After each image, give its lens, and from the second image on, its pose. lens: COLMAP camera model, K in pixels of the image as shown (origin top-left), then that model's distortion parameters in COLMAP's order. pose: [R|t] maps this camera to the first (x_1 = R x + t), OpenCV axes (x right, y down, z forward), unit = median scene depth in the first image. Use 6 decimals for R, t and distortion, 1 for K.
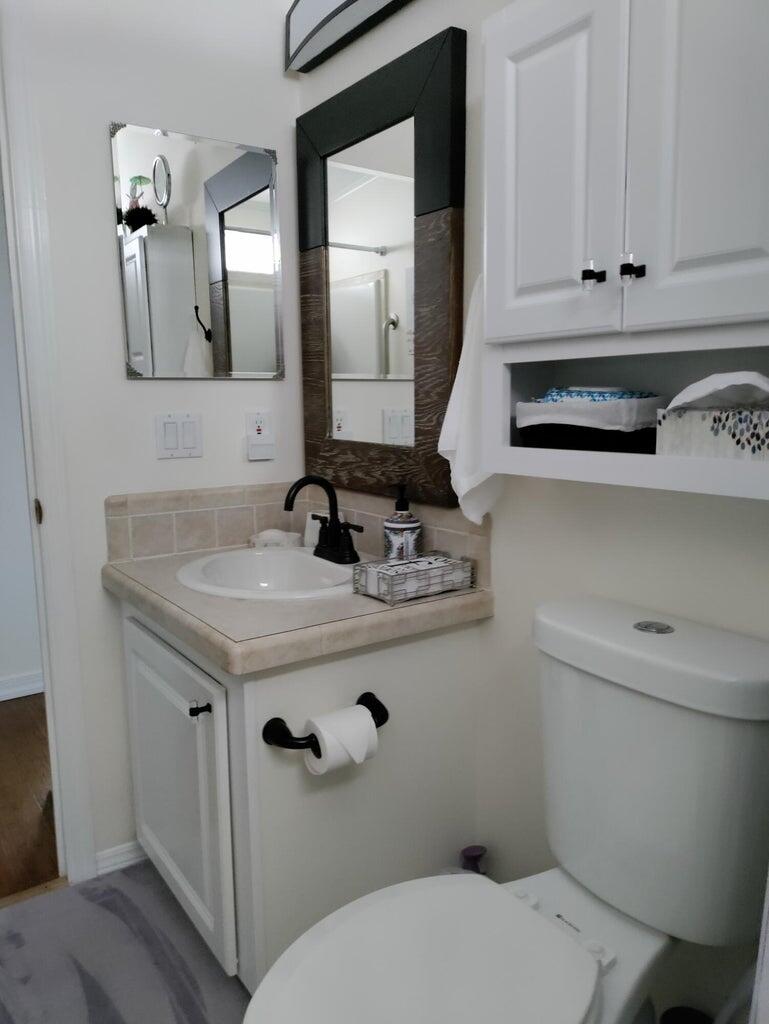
lens RADIAL K [[769.0, 0, 384.8], [0, 769.0, 511.1], [0, 0, 1]] dist [0.004847, -0.012520]
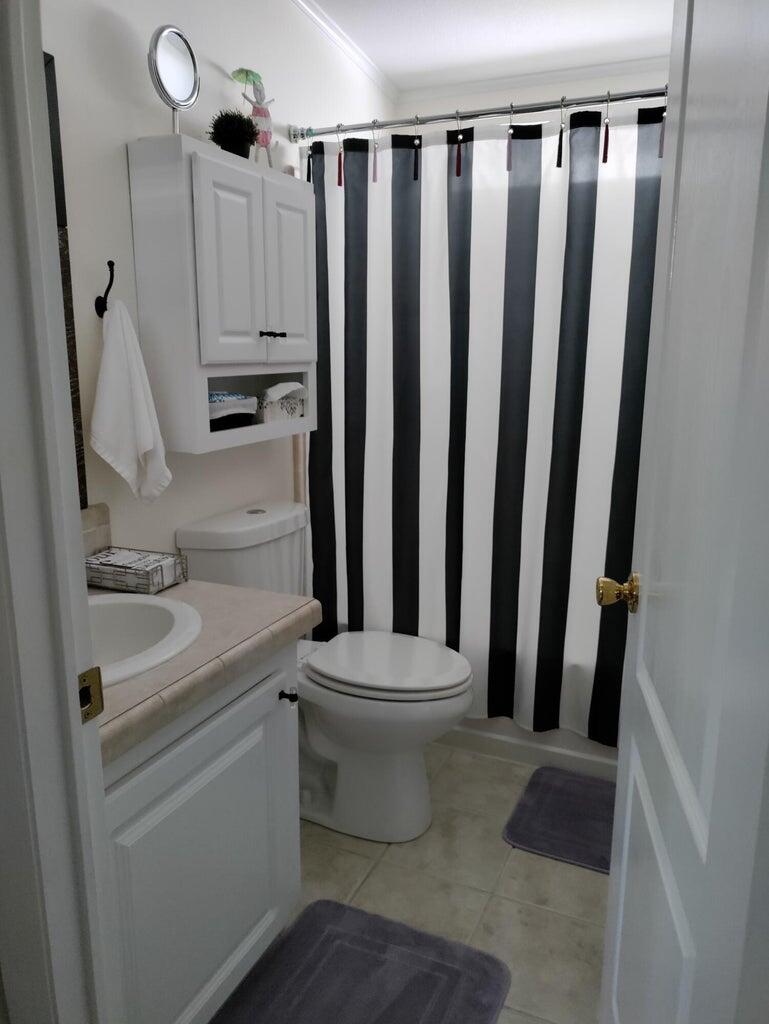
lens RADIAL K [[769.0, 0, 384.2], [0, 769.0, 512.9], [0, 0, 1]] dist [0.004847, -0.012520]
pose [[-0.519012, -0.170121, 0.837666, -1.438345], [0.125807, 0.954118, 0.271720, -0.331618], [-0.845458, 0.246410, -0.473796, 1.616331]]
